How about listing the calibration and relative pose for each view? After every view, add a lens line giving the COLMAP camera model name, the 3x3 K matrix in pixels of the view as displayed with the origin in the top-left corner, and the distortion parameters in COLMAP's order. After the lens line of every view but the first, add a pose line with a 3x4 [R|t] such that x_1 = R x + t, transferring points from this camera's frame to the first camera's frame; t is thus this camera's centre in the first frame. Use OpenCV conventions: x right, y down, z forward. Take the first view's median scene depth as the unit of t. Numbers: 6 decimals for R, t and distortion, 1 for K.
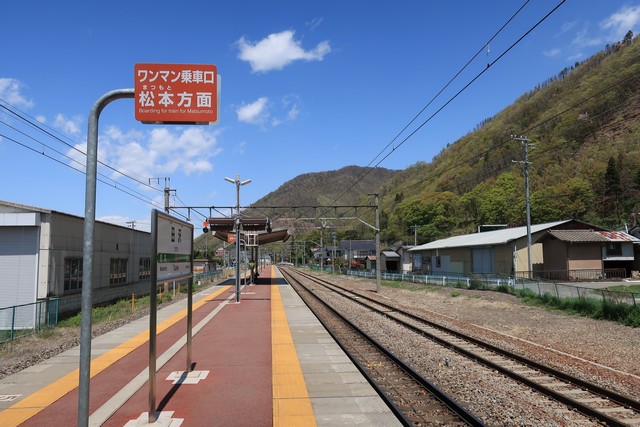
lens RADIAL K [[499.8, 0, 321.0], [0, 499.8, 215.6], [0, 0, 1]] dist [-0.010833, 0.009406]
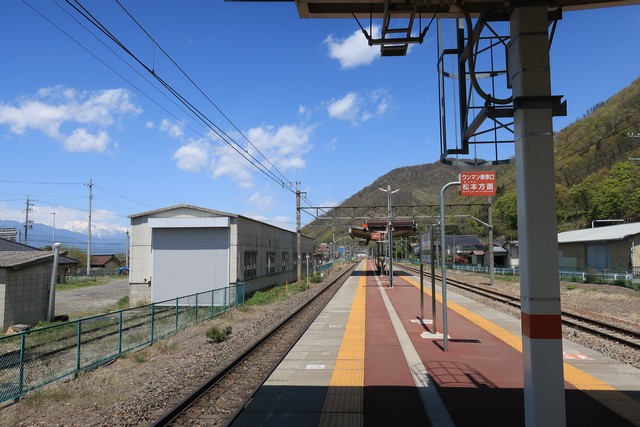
lens RADIAL K [[499.8, 0, 321.0], [0, 499.8, 215.6], [0, 0, 1]] dist [-0.010833, 0.009406]
pose [[0.982351, -0.009633, -0.186800, -0.036668], [0.011643, 0.999886, 0.009664, -0.007778], [0.186686, -0.011668, 0.982350, -0.094725]]
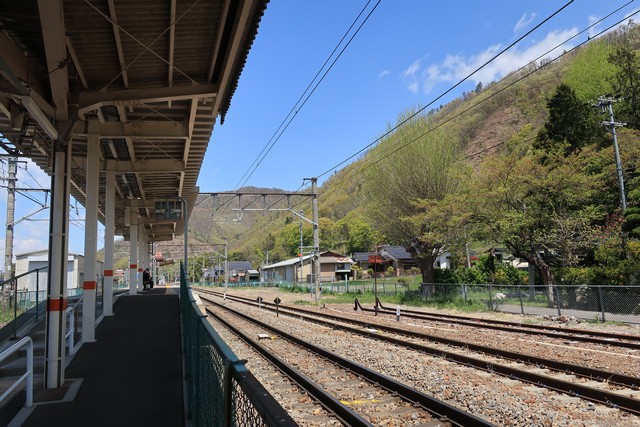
lens RADIAL K [[499.8, 0, 321.0], [0, 499.8, 215.6], [0, 0, 1]] dist [-0.010833, 0.009406]
pose [[0.979690, 0.007136, 0.200393, 0.074077], [0.000703, 0.999238, -0.039023, -0.045879], [-0.200519, 0.038371, 0.978938, -0.753261]]
